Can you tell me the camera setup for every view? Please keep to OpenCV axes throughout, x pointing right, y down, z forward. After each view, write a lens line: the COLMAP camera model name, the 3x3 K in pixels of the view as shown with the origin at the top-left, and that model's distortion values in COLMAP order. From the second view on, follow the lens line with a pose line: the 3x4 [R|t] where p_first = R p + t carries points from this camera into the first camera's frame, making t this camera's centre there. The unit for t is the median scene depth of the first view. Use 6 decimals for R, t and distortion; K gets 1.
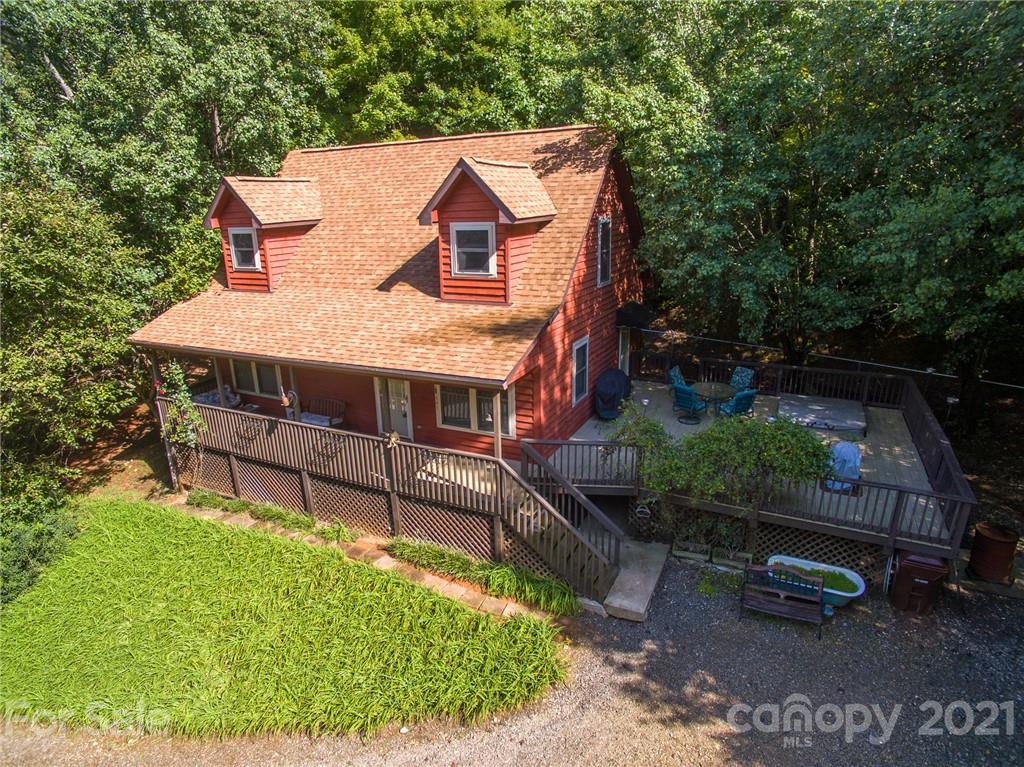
lens RADIAL K [[611.2, 0, 512.0], [0, 611.2, 383.5], [0, 0, 1]] dist [-0.063834, 0.001141]
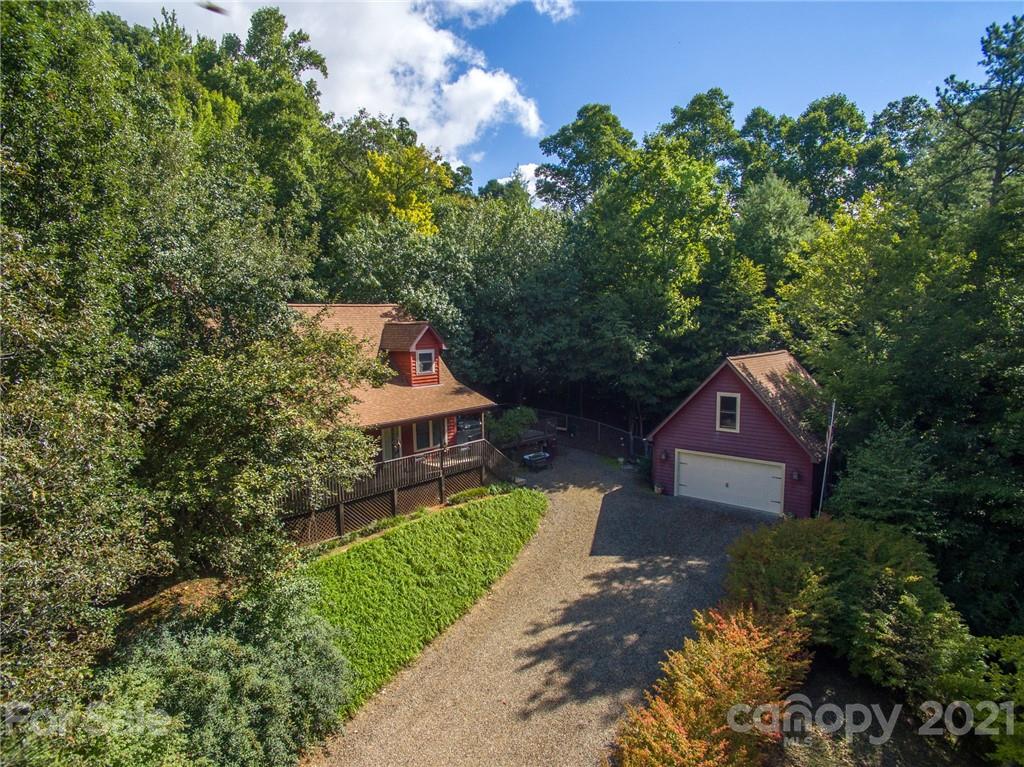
lens RADIAL K [[596.6, 0, 512.0], [0, 596.6, 383.5], [0, 0, 1]] dist [-0.071019, 0.000849]
pose [[0.265490, -0.066876, 0.961791, -2.075646], [0.293549, 0.955833, -0.014569, -0.022299], [-0.918337, 0.286201, 0.273395, 0.149576]]
